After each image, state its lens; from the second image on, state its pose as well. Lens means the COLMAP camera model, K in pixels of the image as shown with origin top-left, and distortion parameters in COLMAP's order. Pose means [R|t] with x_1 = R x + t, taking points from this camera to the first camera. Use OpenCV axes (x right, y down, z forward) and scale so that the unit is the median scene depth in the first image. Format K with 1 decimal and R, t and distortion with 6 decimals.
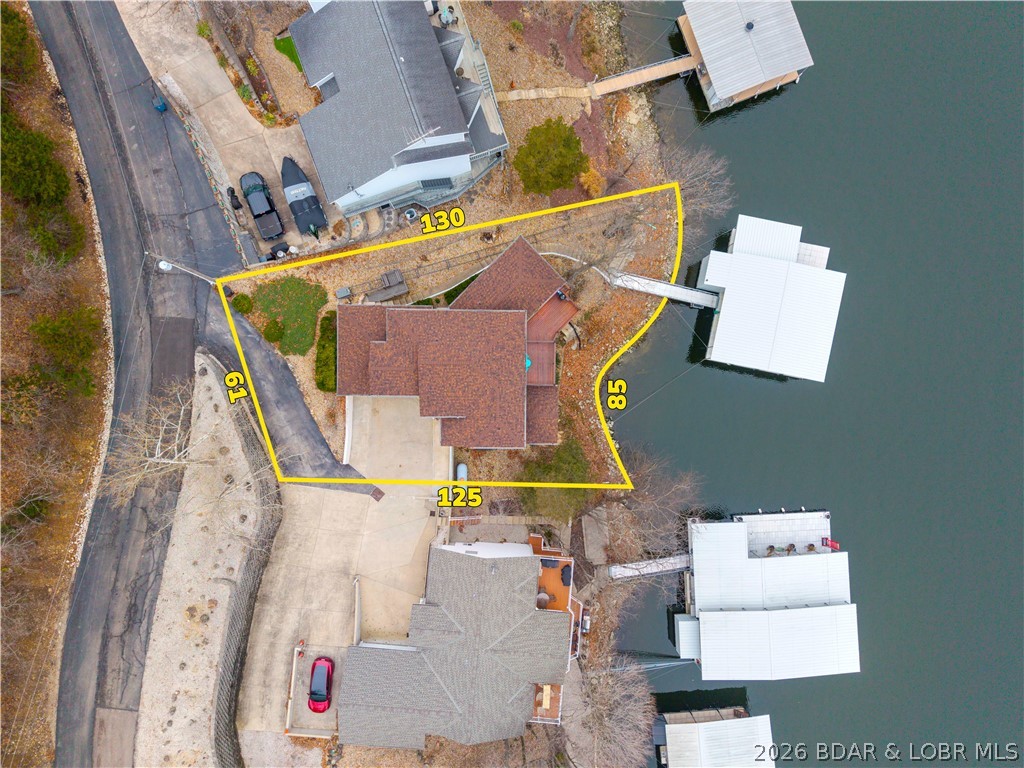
lens RADIAL K [[695.6, 0, 515.7], [0, 695.6, 393.1], [0, 0, 1]] dist [0.043021, -0.045929]
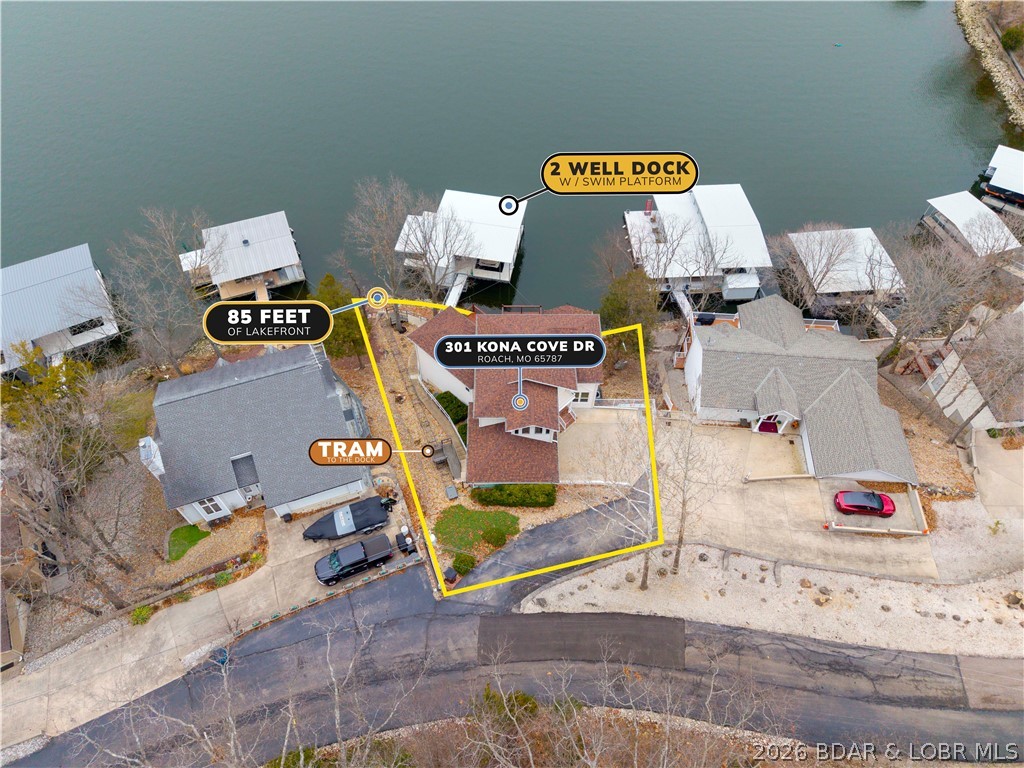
lens RADIAL K [[695.6, 0, 515.7], [0, 695.6, 393.1], [0, 0, 1]] dist [0.043021, -0.045929]
pose [[-0.017151, -0.826872, 0.562129, -0.707131], [0.999840, -0.011344, 0.013820, -0.070421], [-0.005050, 0.562276, 0.826934, 0.138357]]
